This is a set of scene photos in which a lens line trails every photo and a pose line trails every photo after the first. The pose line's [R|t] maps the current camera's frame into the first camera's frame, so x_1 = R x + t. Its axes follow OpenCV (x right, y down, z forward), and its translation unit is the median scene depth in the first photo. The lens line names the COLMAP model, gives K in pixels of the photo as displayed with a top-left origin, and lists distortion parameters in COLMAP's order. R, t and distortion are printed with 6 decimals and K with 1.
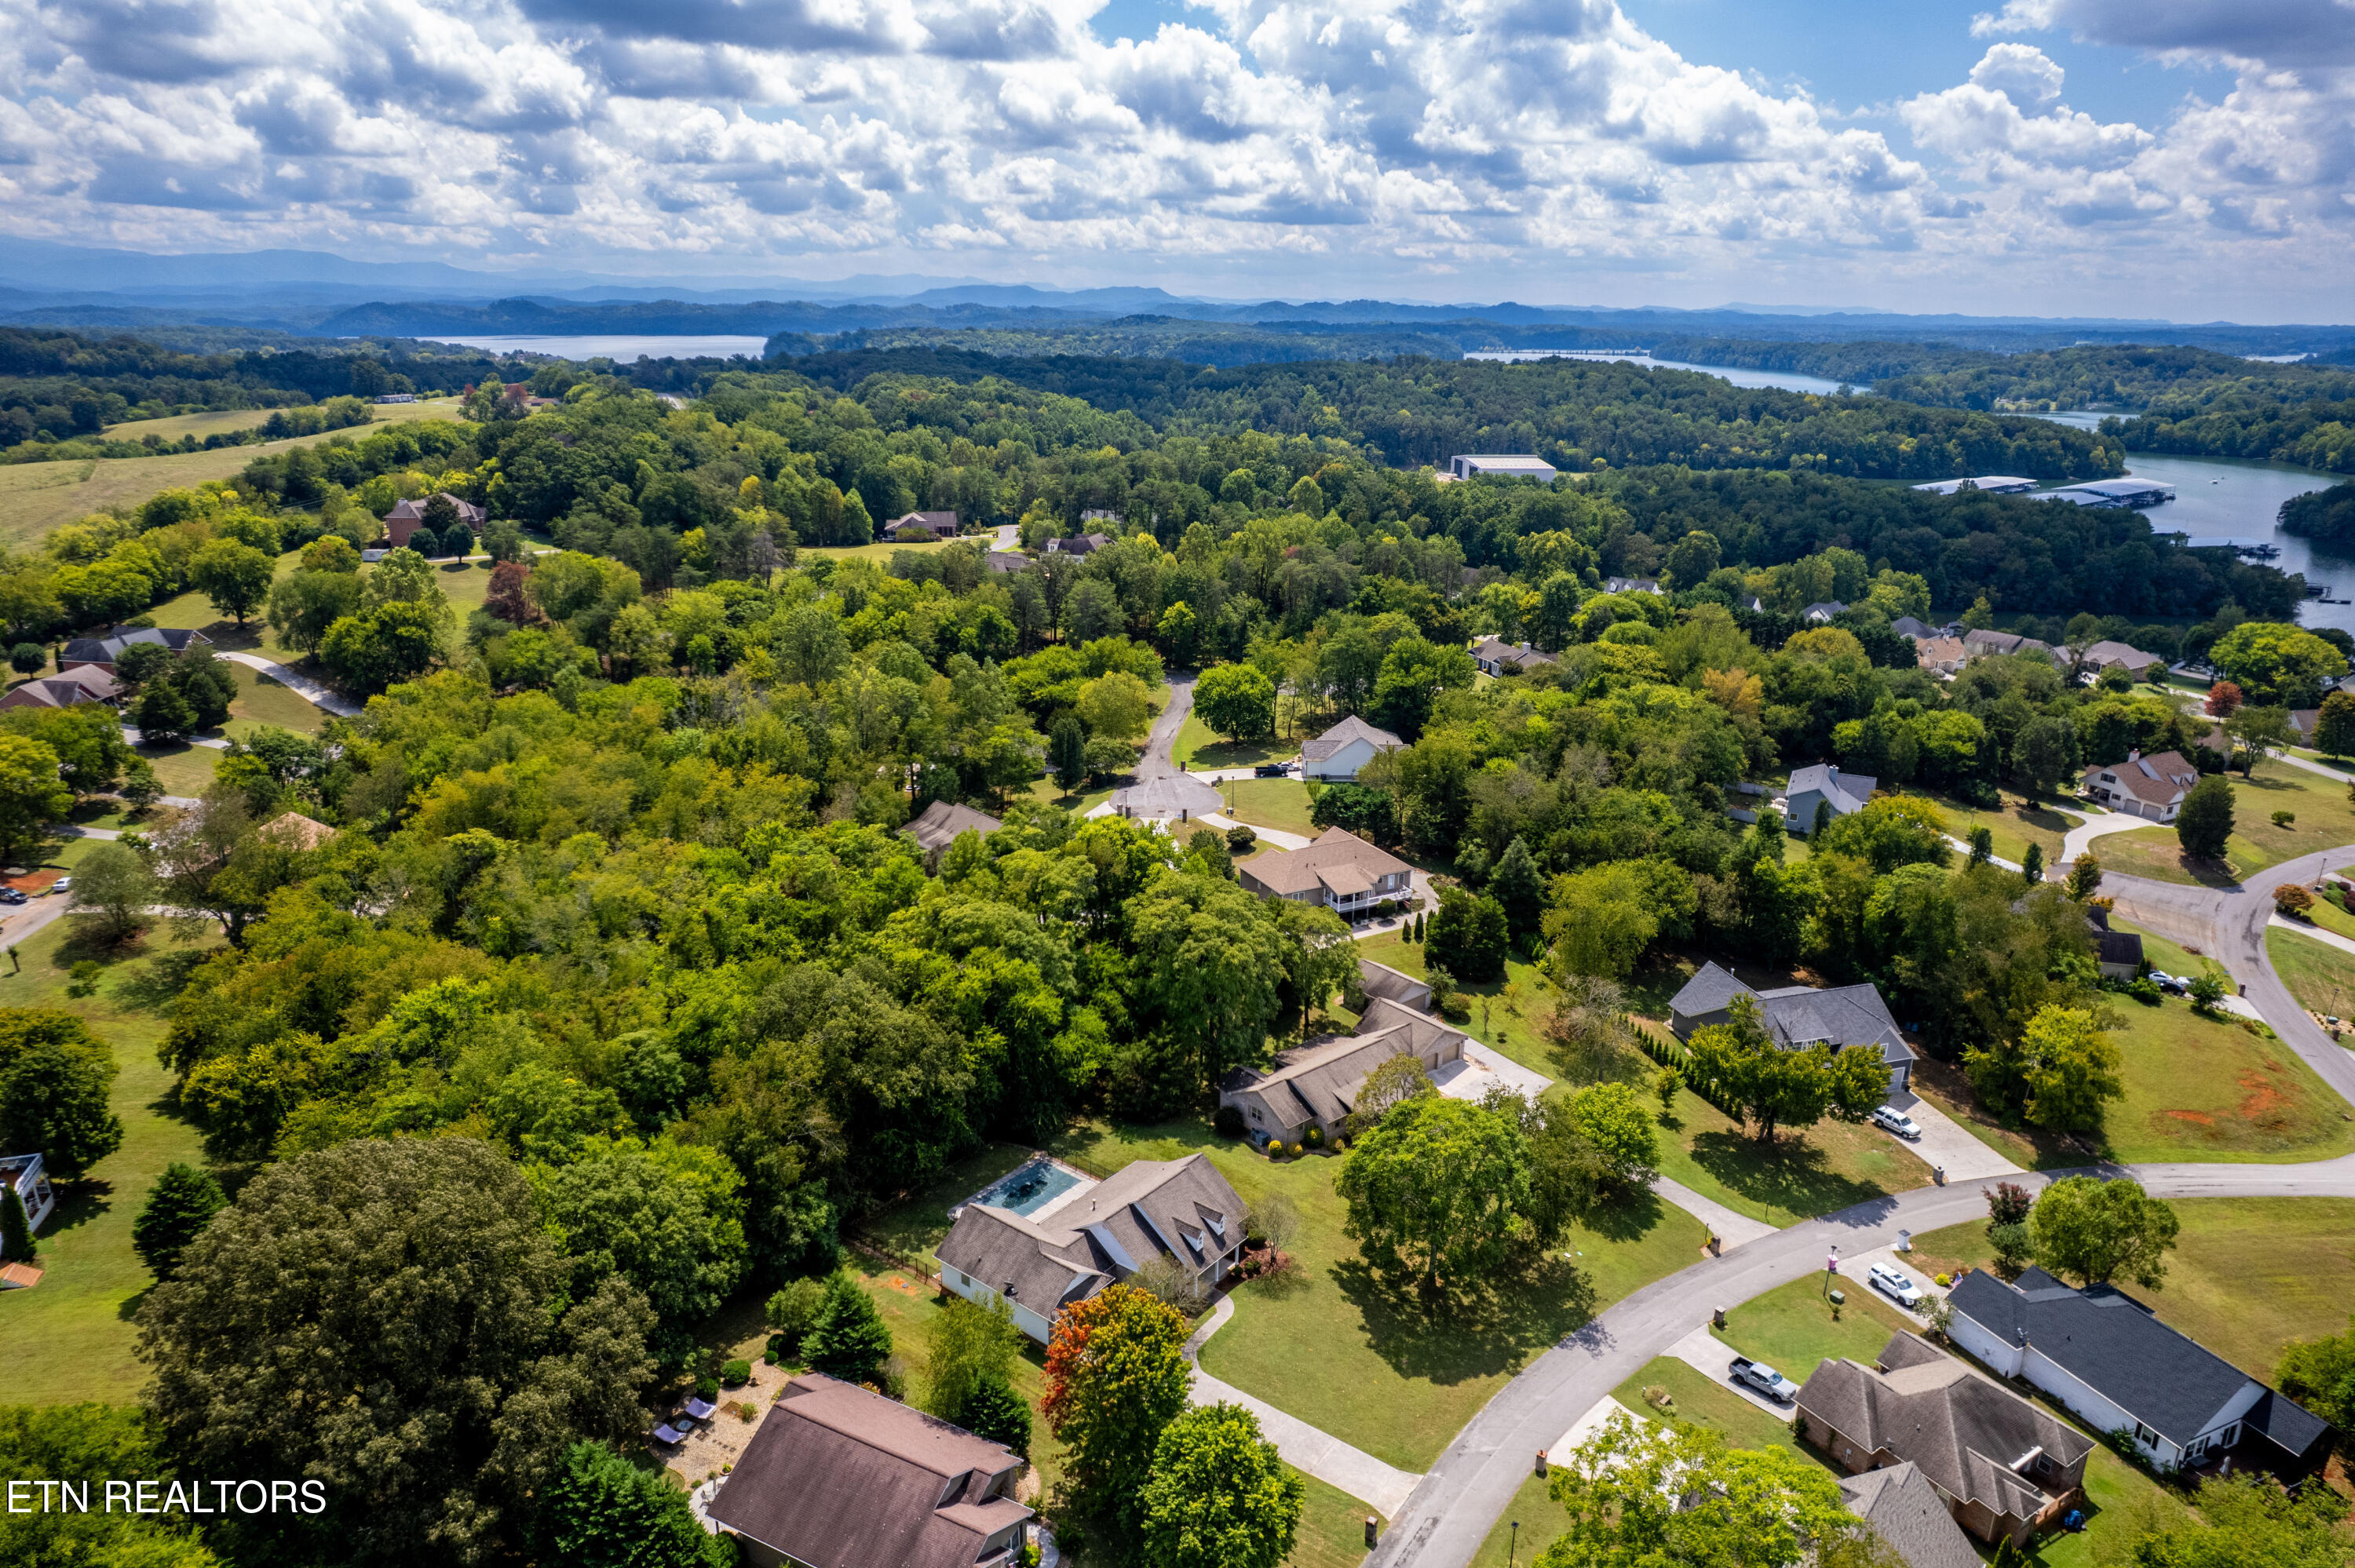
lens RADIAL K [[1511.2, 0, 1175.1], [0, 1511.2, 791.5], [0, 0, 1]] dist [-0.075259, 0.067908]
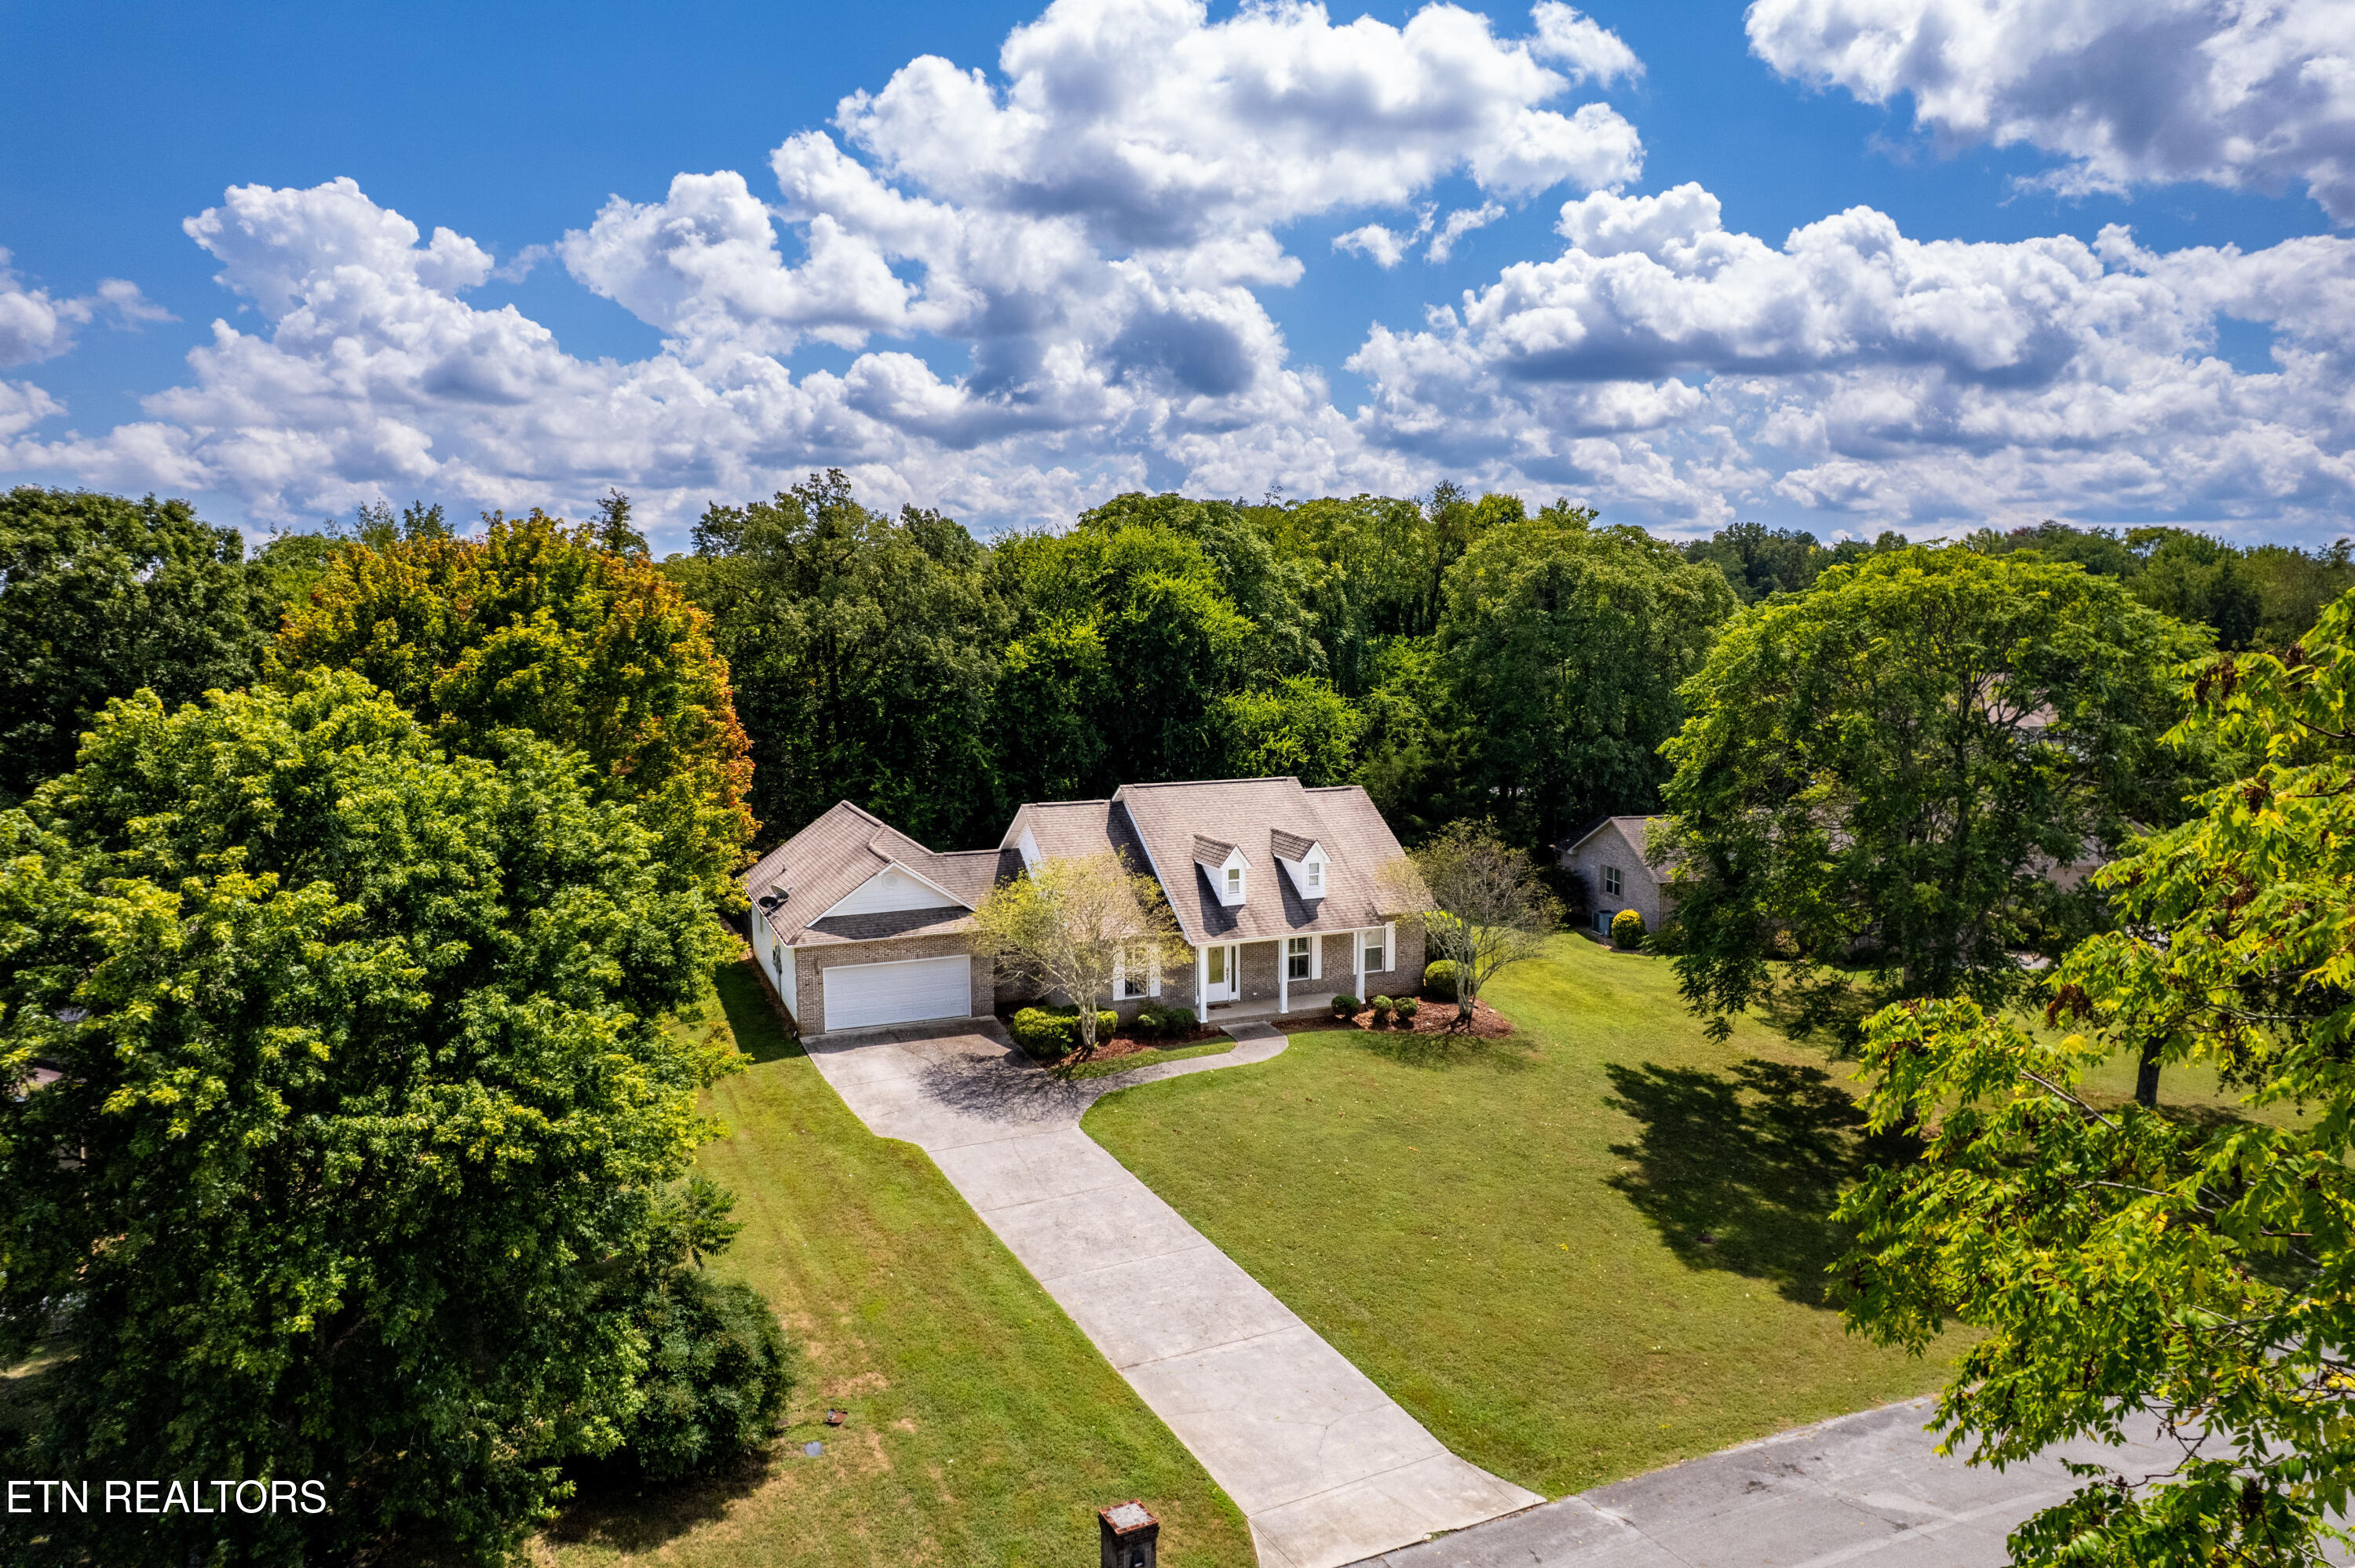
lens RADIAL K [[1511.2, 0, 1162.1], [0, 1511.2, 790.3], [0, 0, 1]] dist [-0.075259, 0.067908]
pose [[0.869926, 0.041931, -0.491396, 0.077357], [-0.139941, 0.976413, -0.164422, 0.137814], [0.472911, 0.211801, 0.855275, 0.260246]]
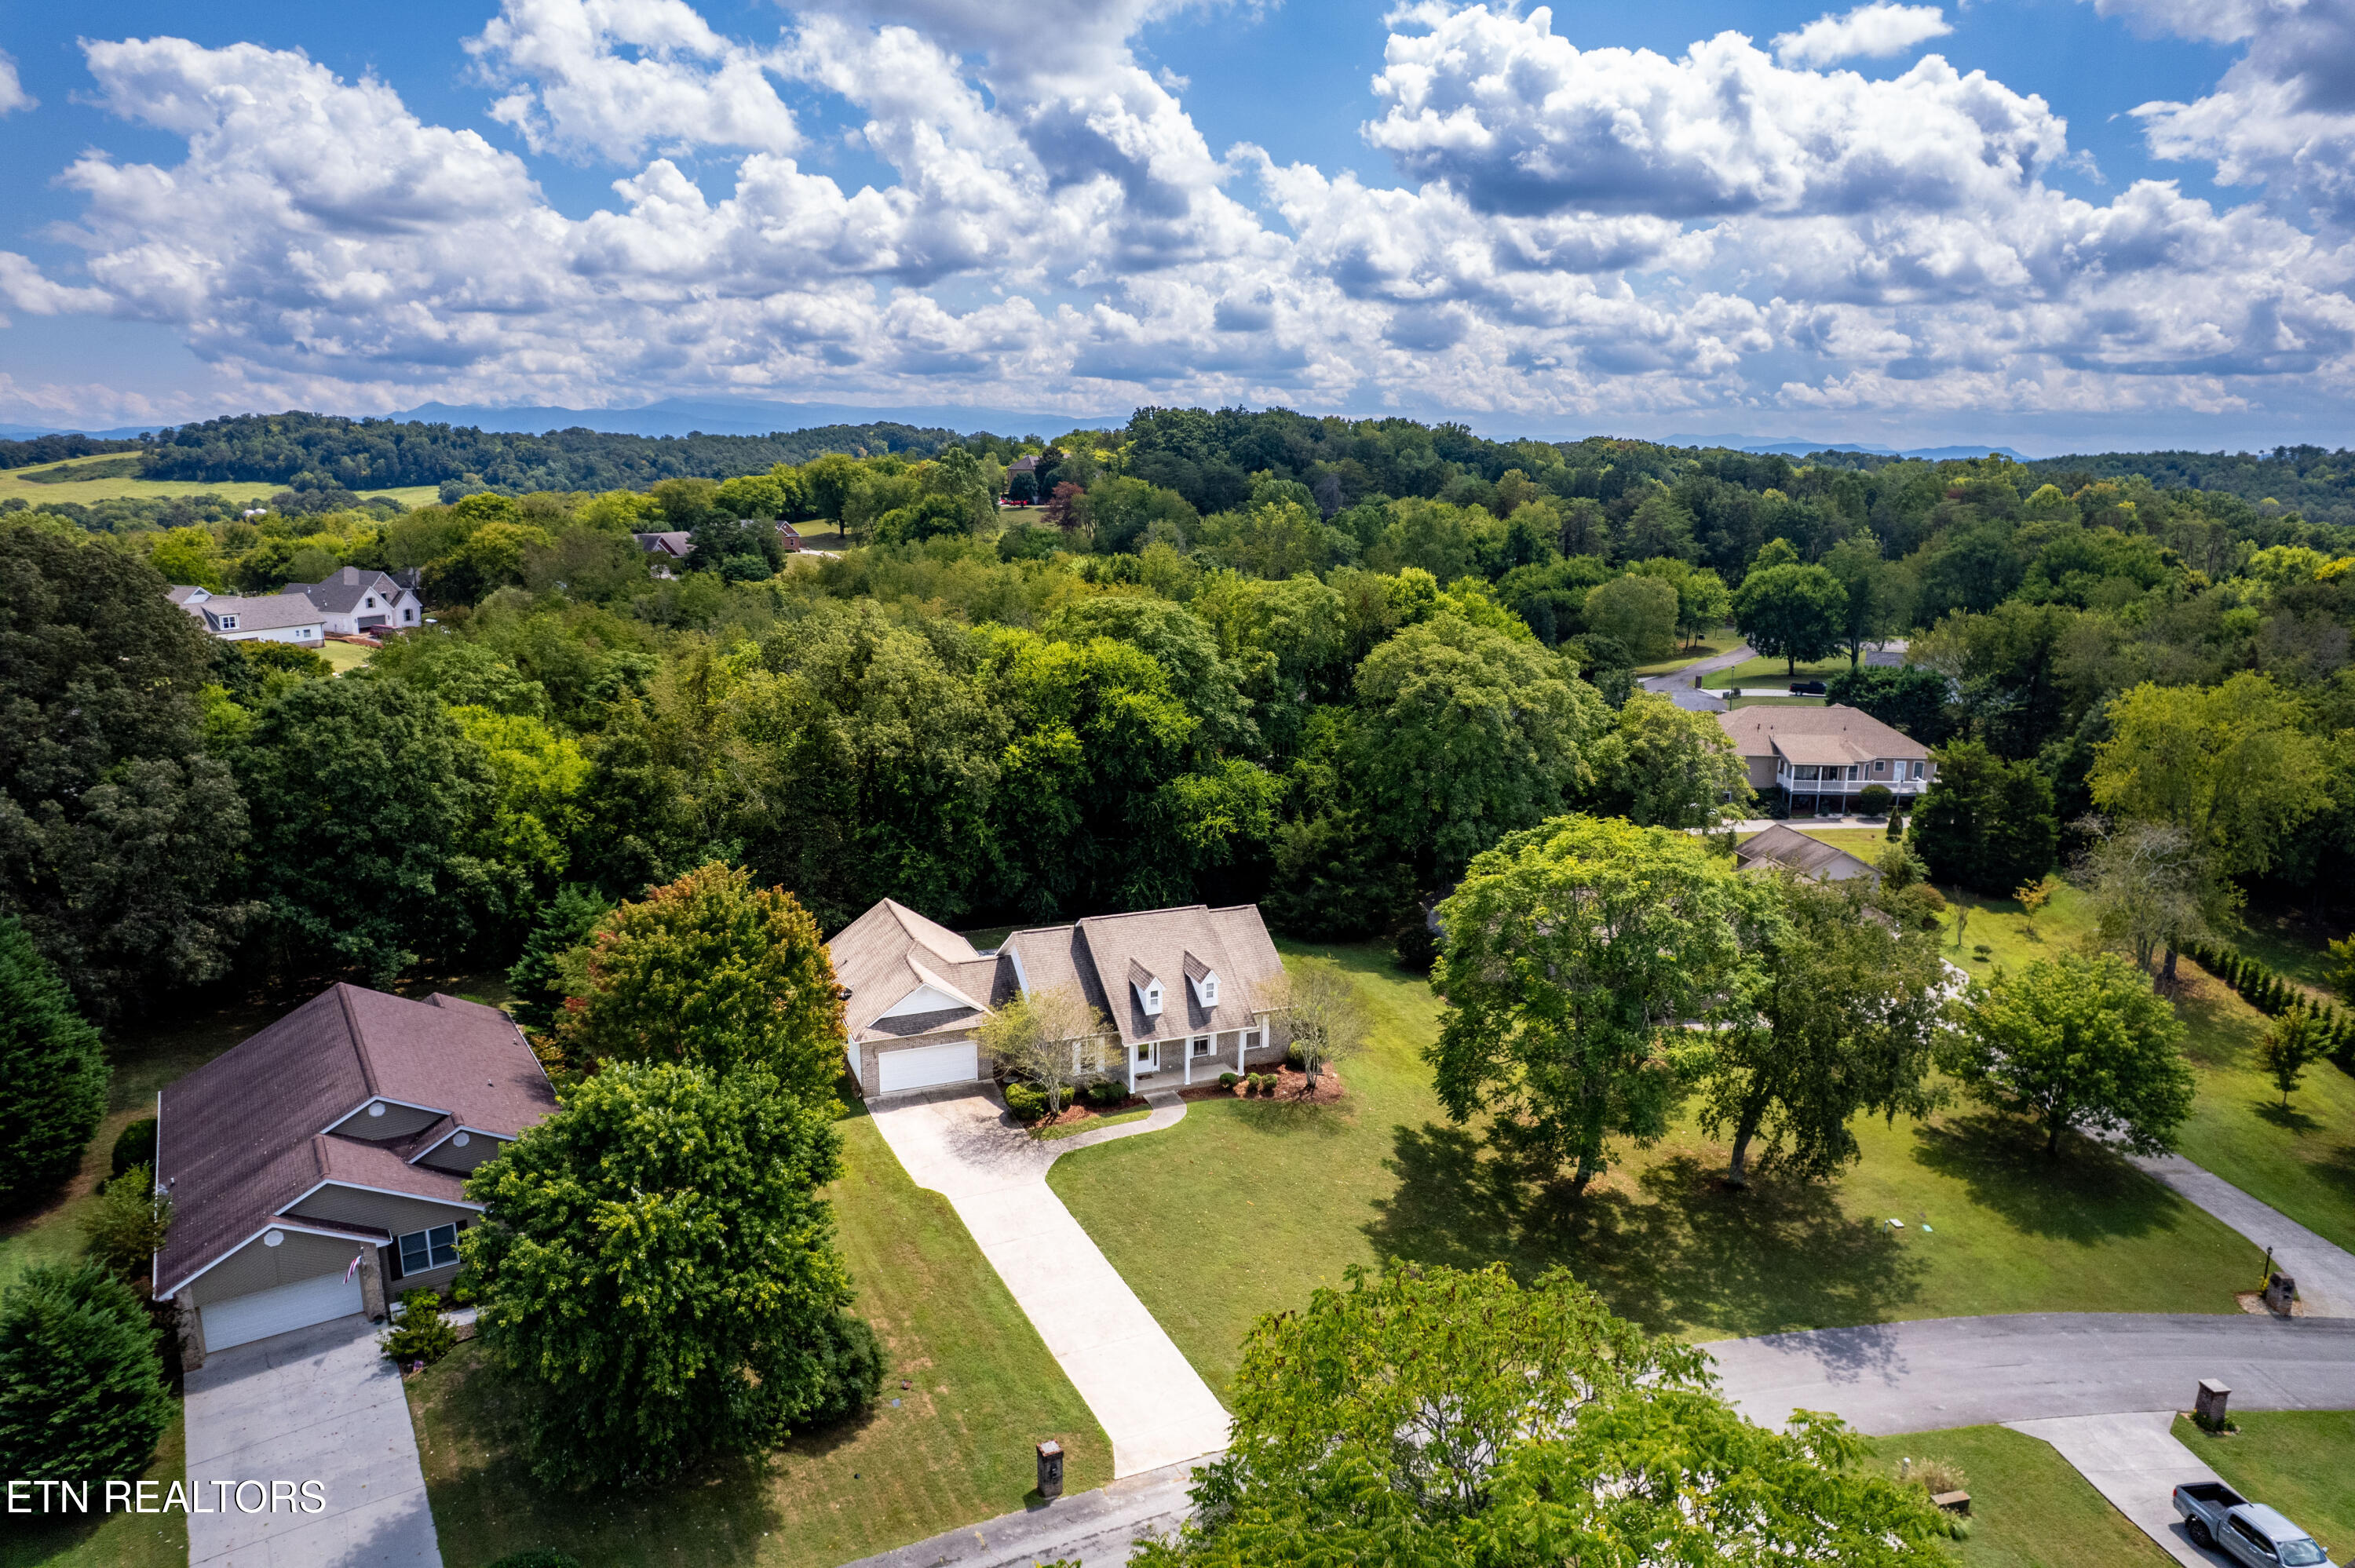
lens RADIAL K [[1511.2, 0, 1178.0], [0, 1511.2, 792.2], [0, 0, 1]] dist [-0.075259, 0.067908]
pose [[0.871158, 0.104113, -0.479837, 0.119118], [-0.152527, 0.986295, -0.062917, 0.102604], [0.466710, 0.127999, 0.875099, 0.193233]]
